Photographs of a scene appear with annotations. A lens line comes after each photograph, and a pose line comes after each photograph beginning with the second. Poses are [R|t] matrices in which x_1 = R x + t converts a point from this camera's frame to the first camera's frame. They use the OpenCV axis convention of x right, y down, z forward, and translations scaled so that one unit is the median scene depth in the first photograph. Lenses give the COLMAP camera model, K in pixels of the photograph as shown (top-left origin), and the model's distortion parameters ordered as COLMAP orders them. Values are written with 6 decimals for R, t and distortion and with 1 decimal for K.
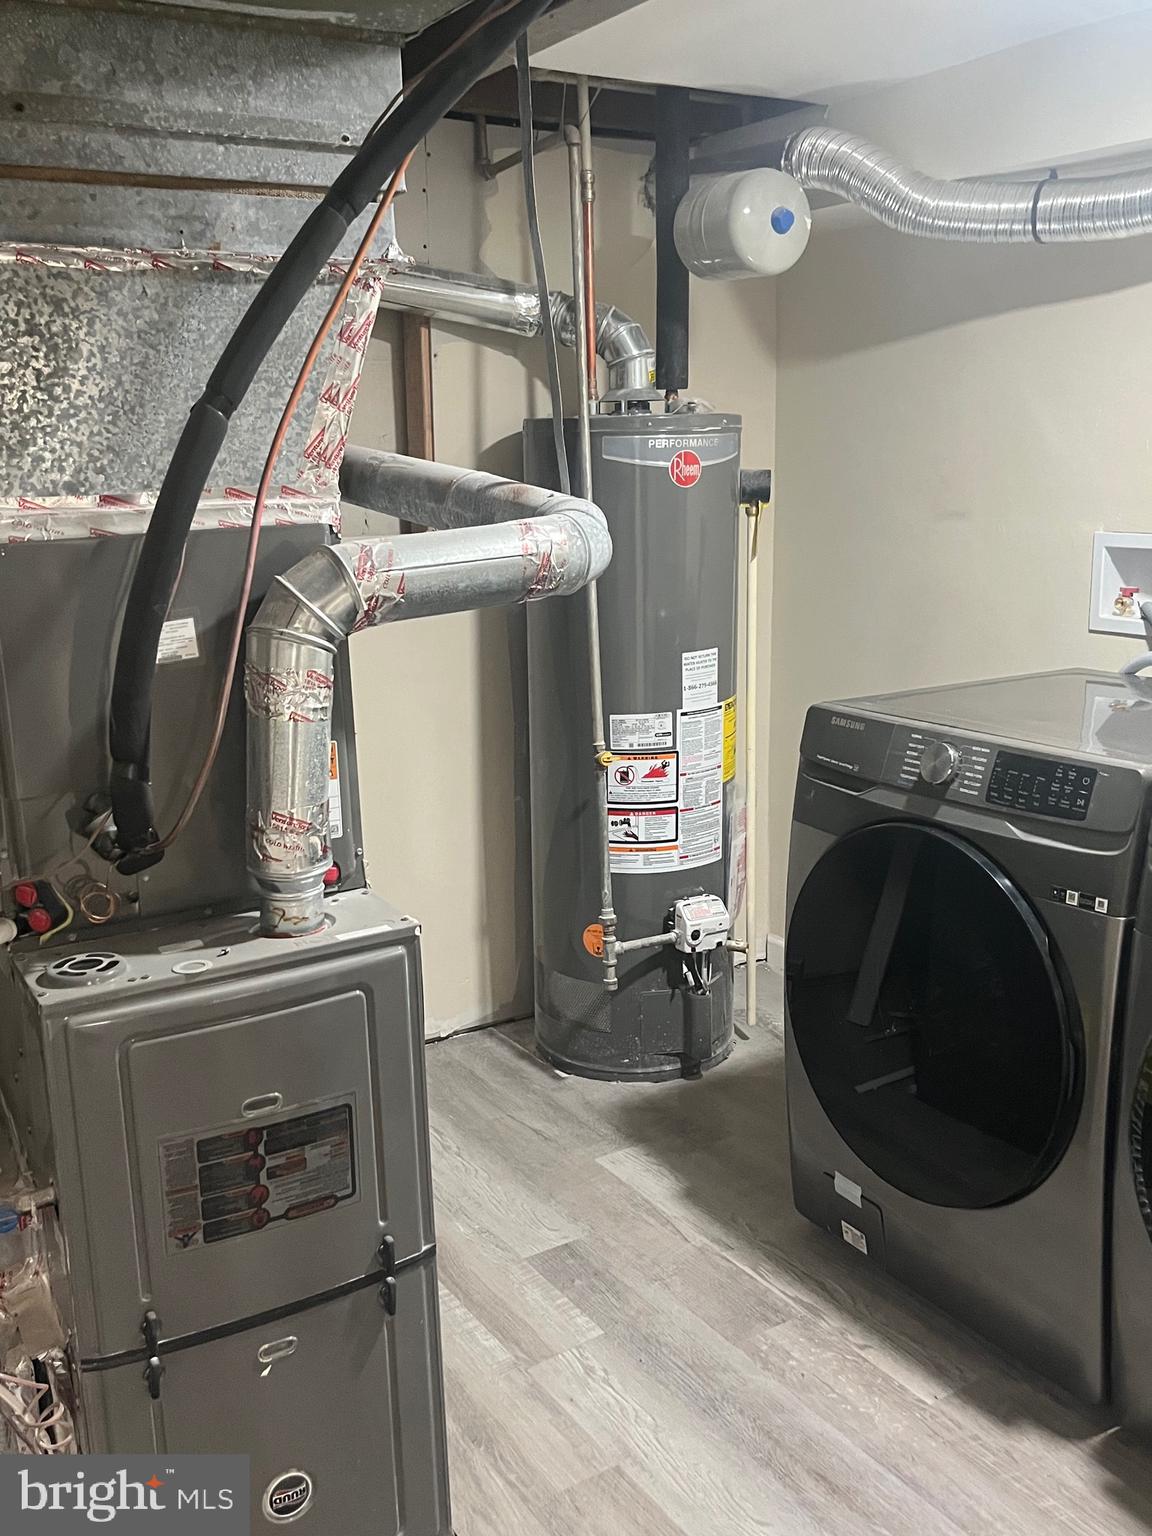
lens RADIAL K [[1378.6, 0, 576.0], [0, 1378.6, 768.0], [0, 0, 1]] dist [0.049104, -0.103571]
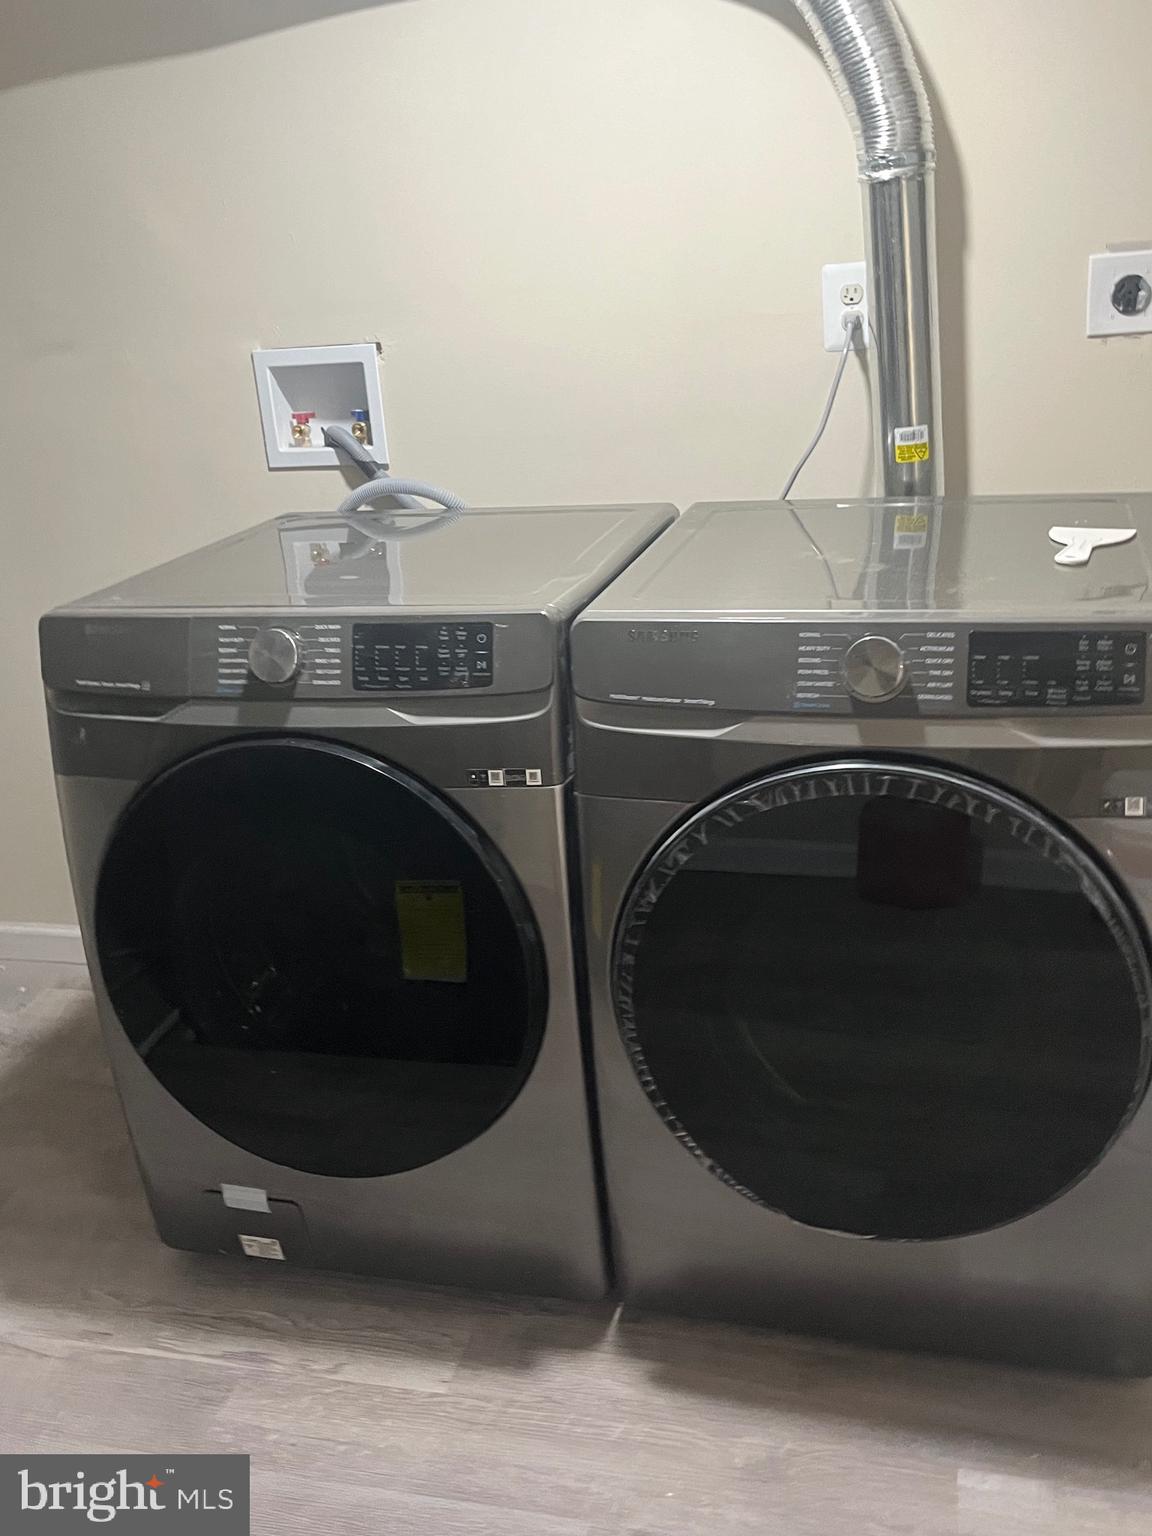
lens RADIAL K [[1378.6, 0, 576.0], [0, 1378.6, 768.0], [0, 0, 1]] dist [0.049104, -0.103571]
pose [[0.723315, -0.268328, 0.636251, -0.126120], [0.201153, 0.963327, 0.177589, -0.046610], [-0.660570, -0.000469, 0.750764, 0.309002]]
